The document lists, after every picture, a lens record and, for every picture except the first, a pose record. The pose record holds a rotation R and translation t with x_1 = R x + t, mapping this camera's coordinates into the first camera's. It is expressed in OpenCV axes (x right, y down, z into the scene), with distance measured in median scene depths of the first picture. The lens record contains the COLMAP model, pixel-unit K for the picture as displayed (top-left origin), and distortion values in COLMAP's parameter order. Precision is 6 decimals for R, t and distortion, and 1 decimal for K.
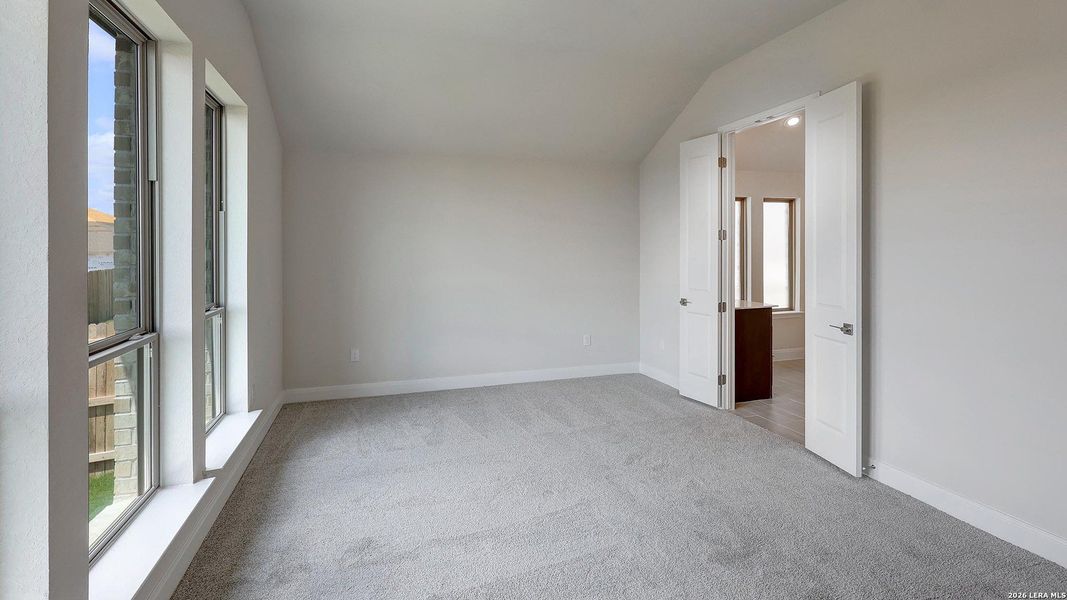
lens RADIAL K [[482.4, 0, 530.9], [0, 482.4, 288.0], [0, 0, 1]] dist [0.000278, 0.000069]
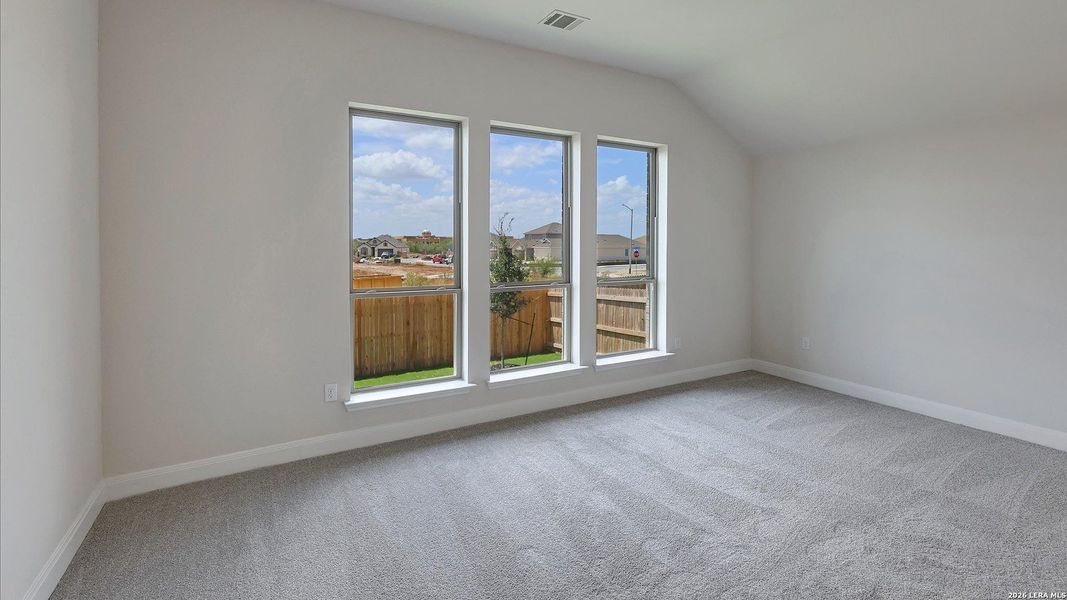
lens RADIAL K [[482.4, 0, 530.9], [0, 482.4, 288.0], [0, 0, 1]] dist [0.000278, 0.000069]
pose [[0.205028, 0.091930, -0.974429, 0.807716], [-0.076573, 0.994034, 0.077668, -0.022974], [0.975756, 0.058691, 0.210845, 0.292777]]
